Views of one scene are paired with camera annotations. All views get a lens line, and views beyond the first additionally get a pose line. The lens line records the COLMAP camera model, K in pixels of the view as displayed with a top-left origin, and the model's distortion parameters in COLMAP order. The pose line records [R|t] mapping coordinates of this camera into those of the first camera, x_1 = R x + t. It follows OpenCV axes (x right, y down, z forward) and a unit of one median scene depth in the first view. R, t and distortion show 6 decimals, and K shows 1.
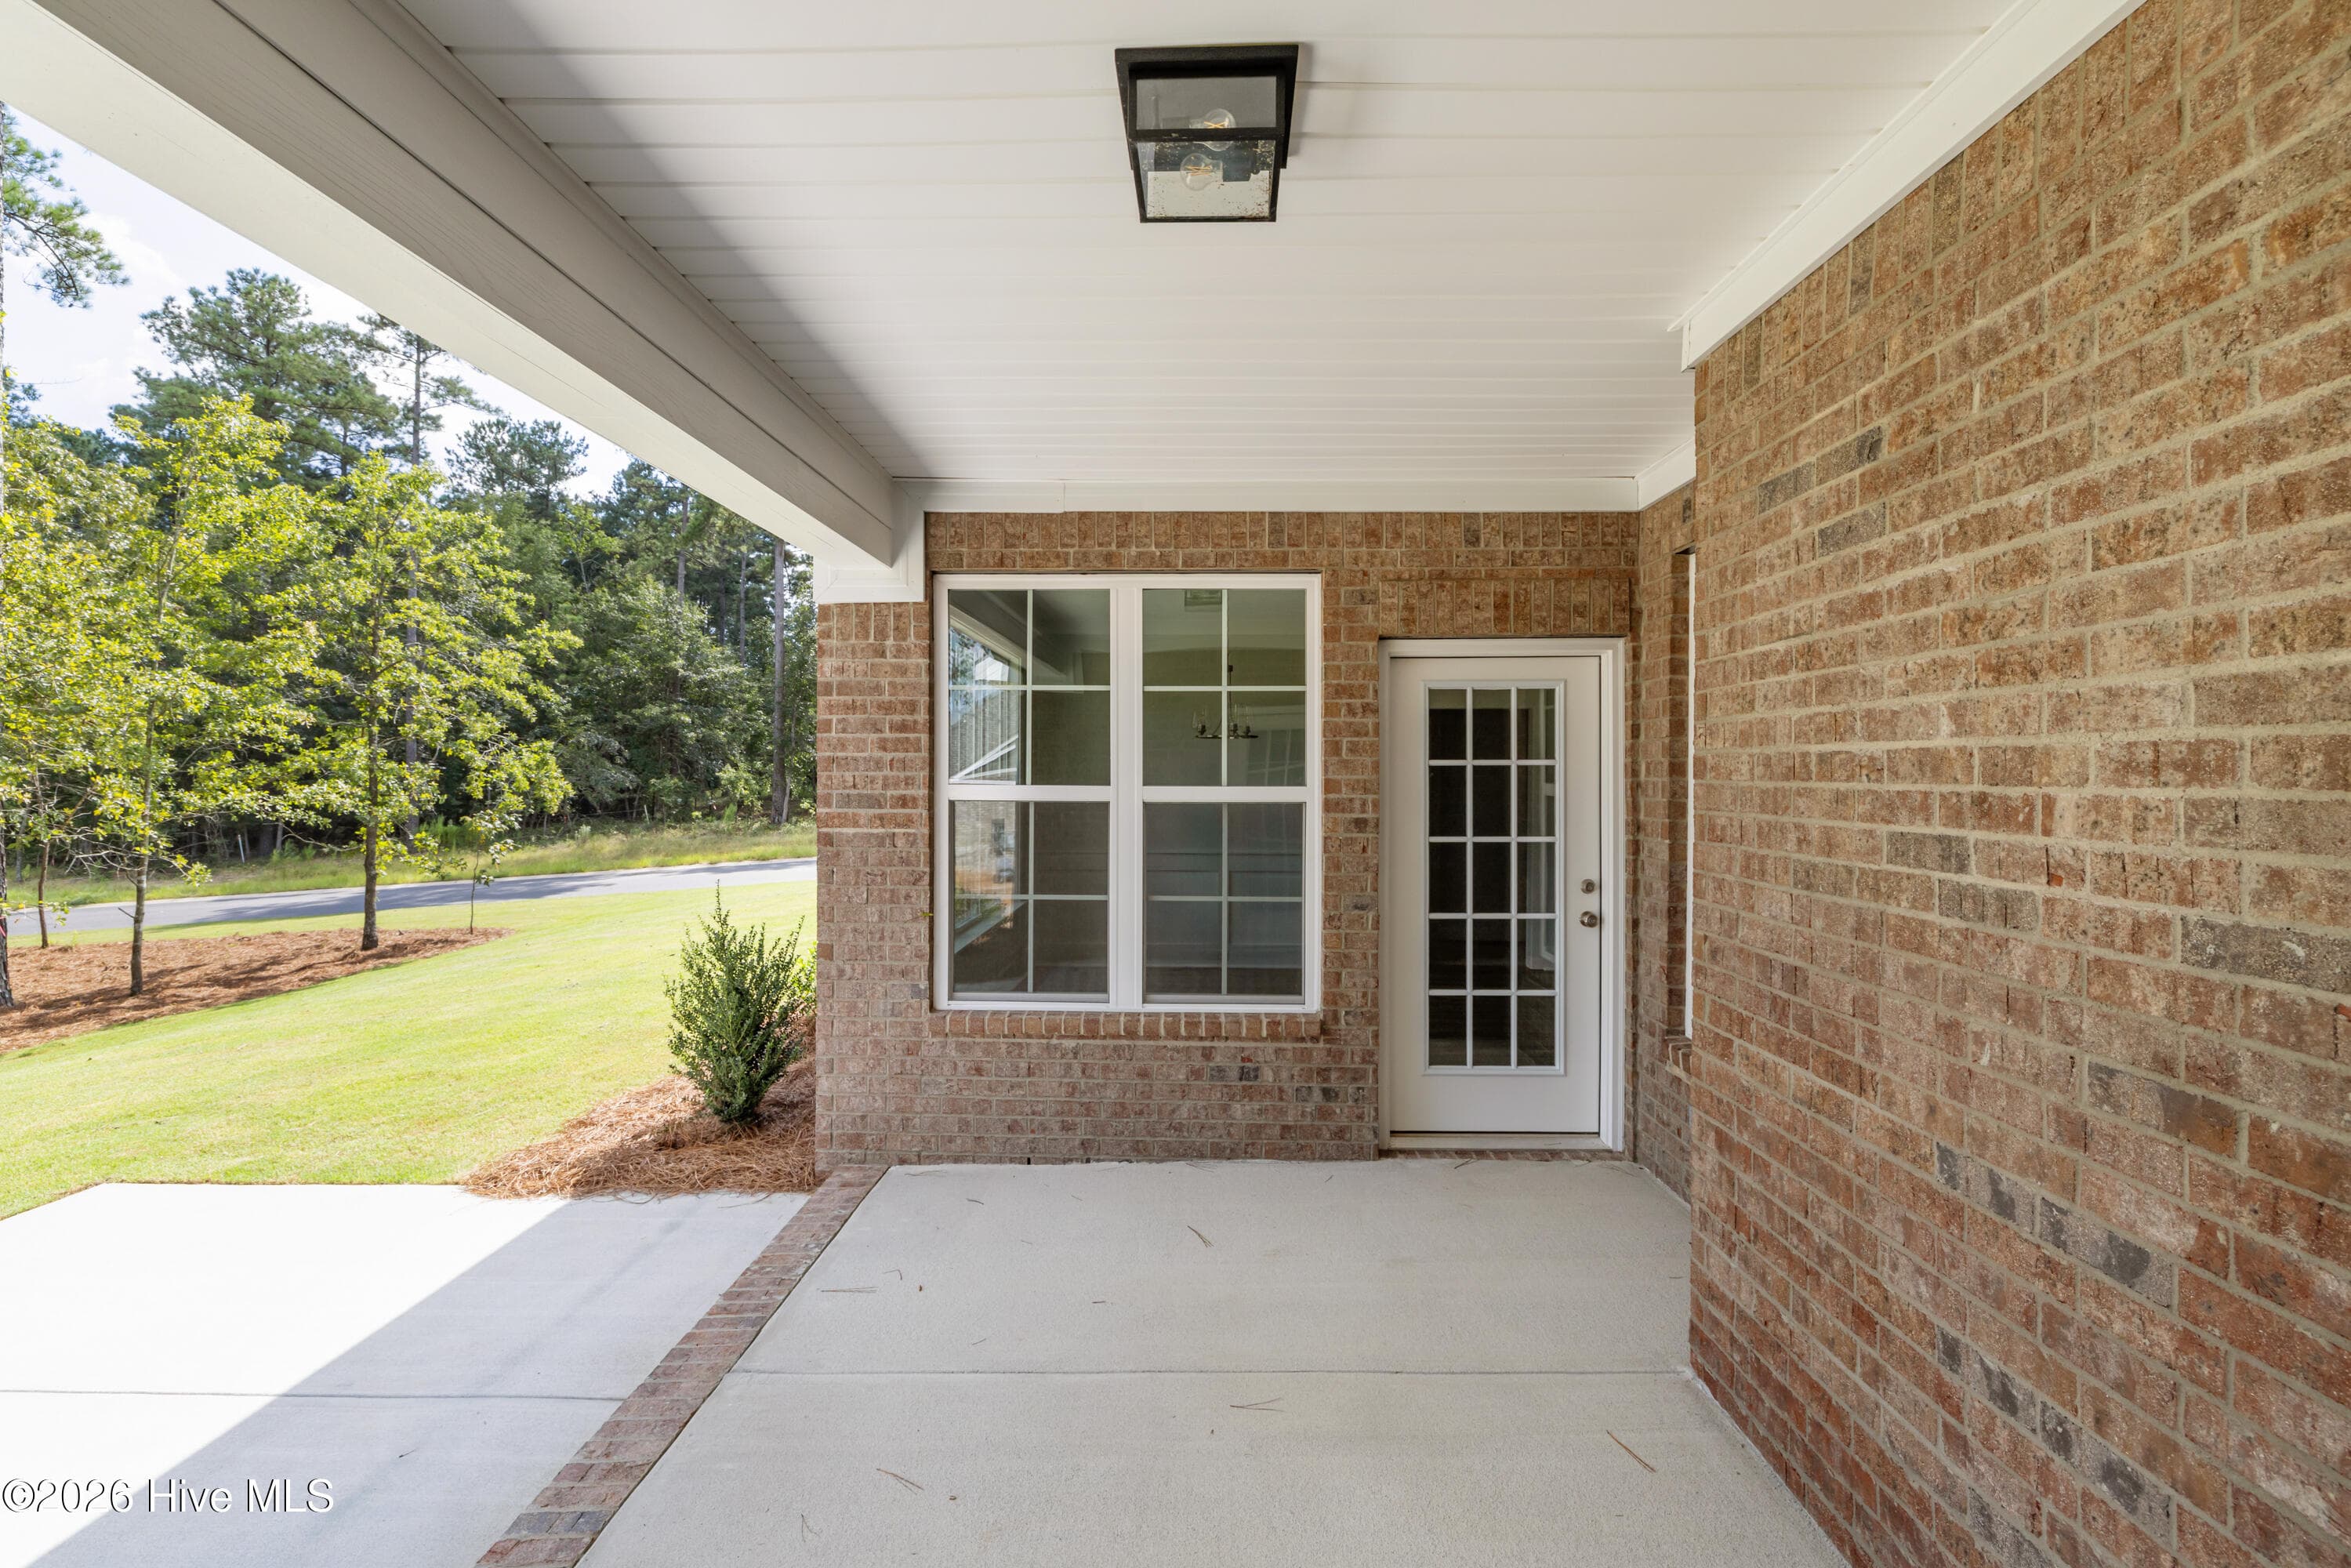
lens RADIAL K [[1596.9, 0, 1183.2], [0, 1596.9, 781.1], [0, 0, 1]] dist [0.004505, -0.005537]
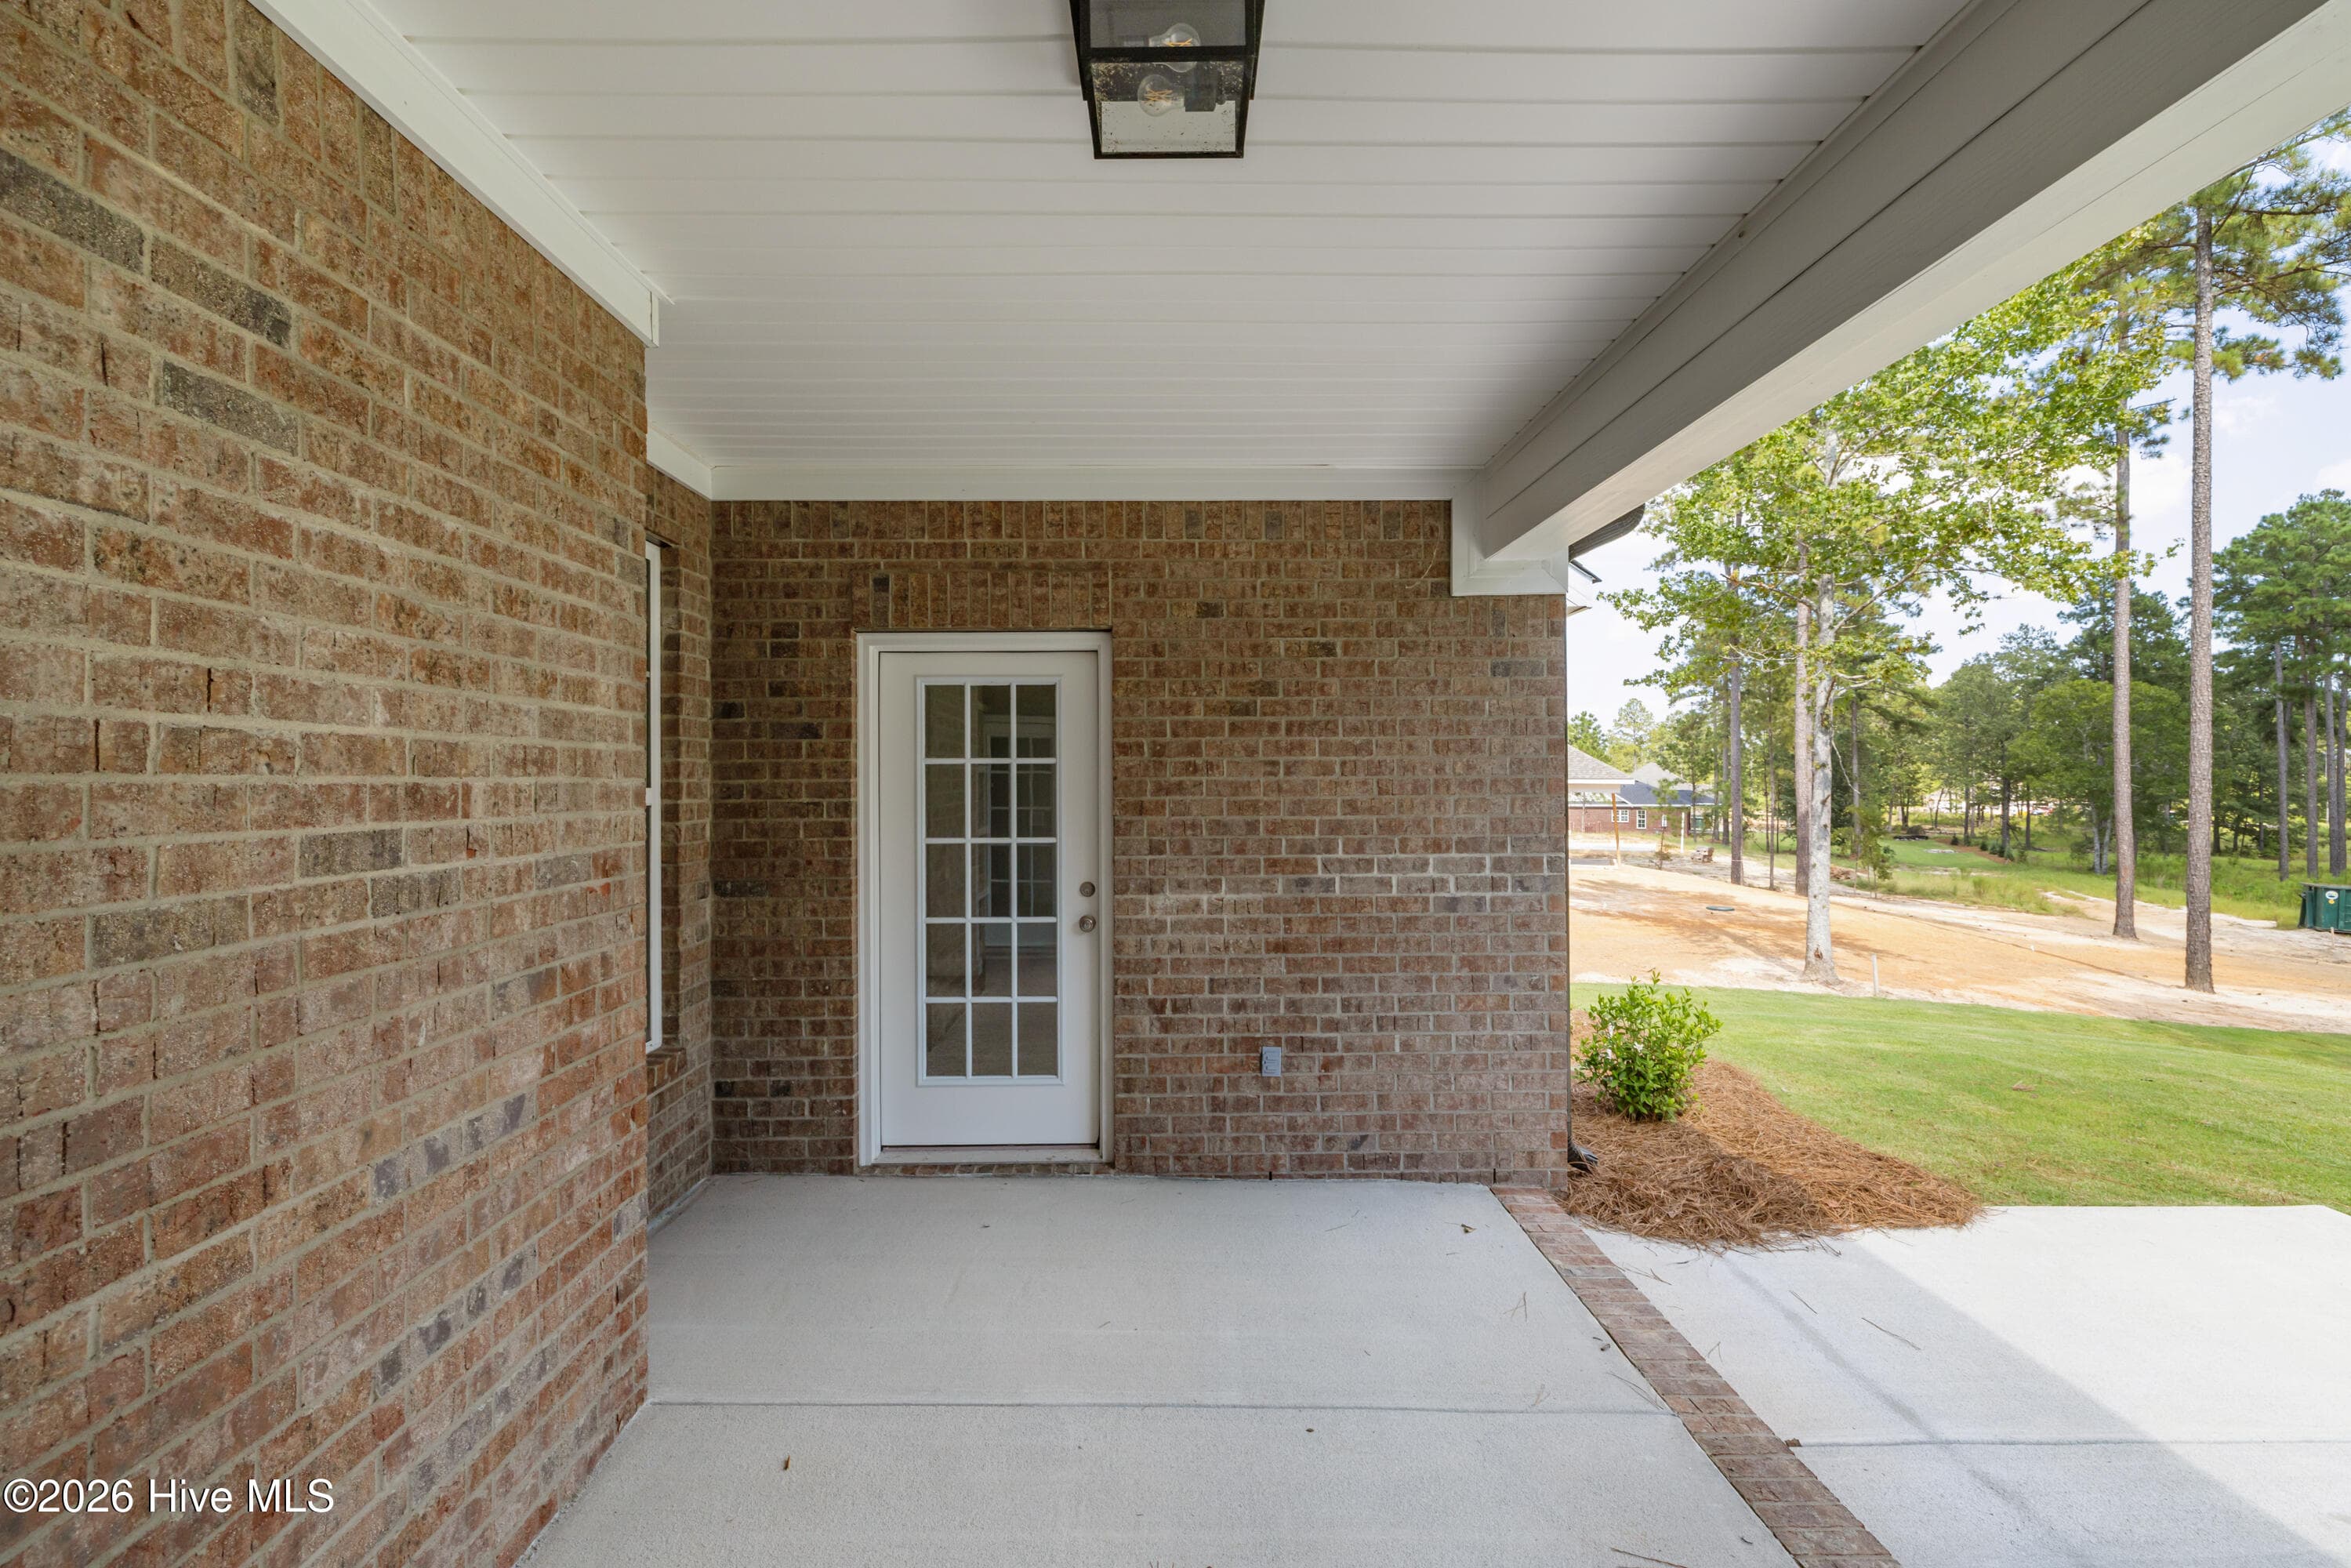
lens RADIAL K [[1003.9, 0, 1175.5], [0, 1003.9, 784.0], [0, 0, 1]] dist [-0.000442, 0.000665]
pose [[-0.999597, 0.000193, -0.028375, 0.027651], [-0.000149, 0.999928, 0.012023, -0.000424], [0.028375, 0.012023, -0.999525, 1.633472]]
